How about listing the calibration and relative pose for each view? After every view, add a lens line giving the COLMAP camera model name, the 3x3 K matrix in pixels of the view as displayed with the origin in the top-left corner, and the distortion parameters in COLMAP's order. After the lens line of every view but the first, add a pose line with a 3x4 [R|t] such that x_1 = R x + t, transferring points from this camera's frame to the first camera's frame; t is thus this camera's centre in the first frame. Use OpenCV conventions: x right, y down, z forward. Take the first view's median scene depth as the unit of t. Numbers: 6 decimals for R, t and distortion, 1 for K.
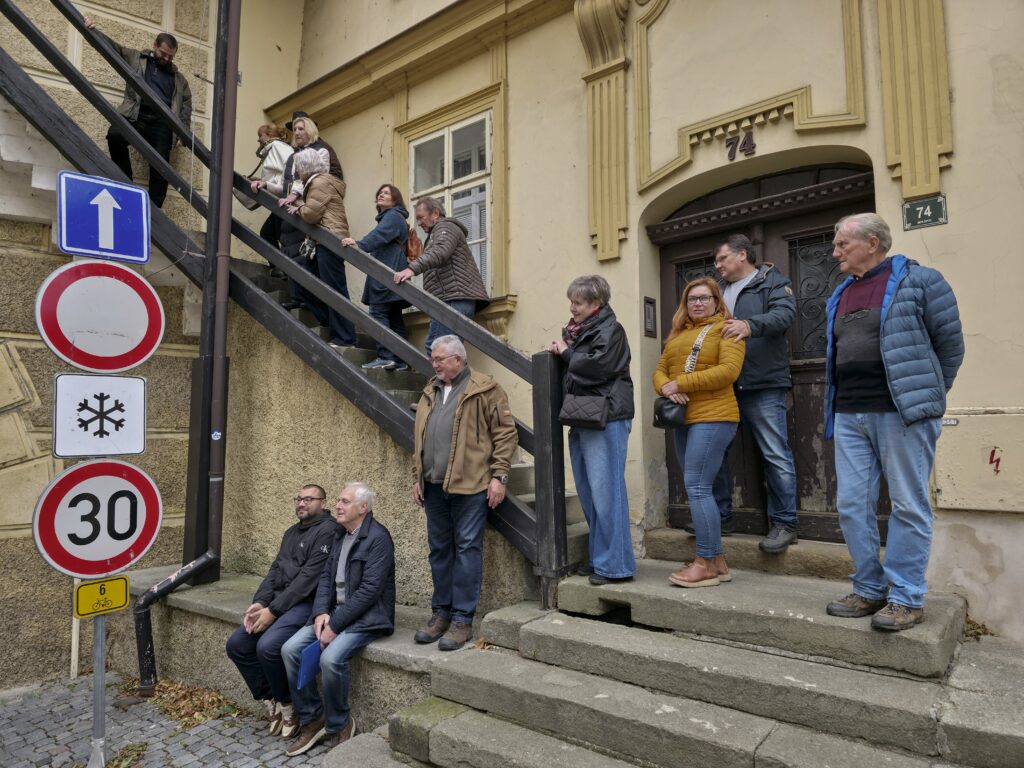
lens RADIAL K [[675.8, 0, 512.0], [0, 675.8, 384.0], [0, 0, 1]] dist [0.072547, -0.064906]
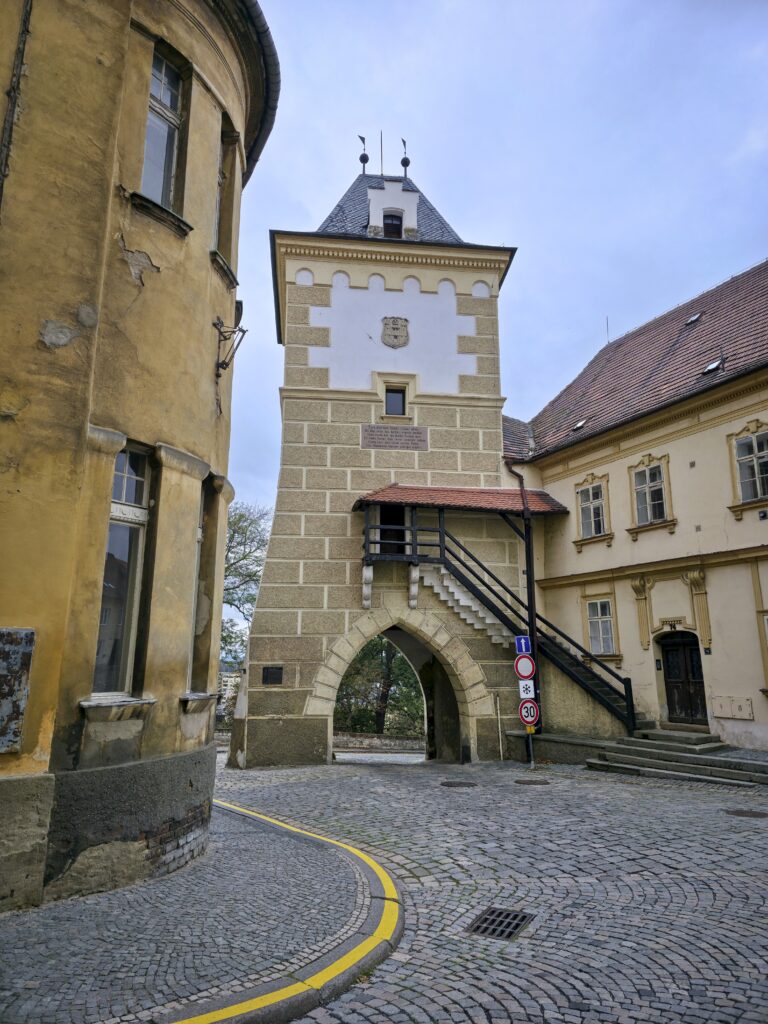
lens RADIAL K [[675.8, 0, 384.0], [0, 675.8, 512.0], [0, 0, 1]] dist [0.072547, -0.064906]
pose [[0.915961, -0.082319, -0.392732, 0.377029], [0.028530, 0.989614, -0.140889, -0.456633], [0.400251, 0.117844, 0.908797, -3.263963]]
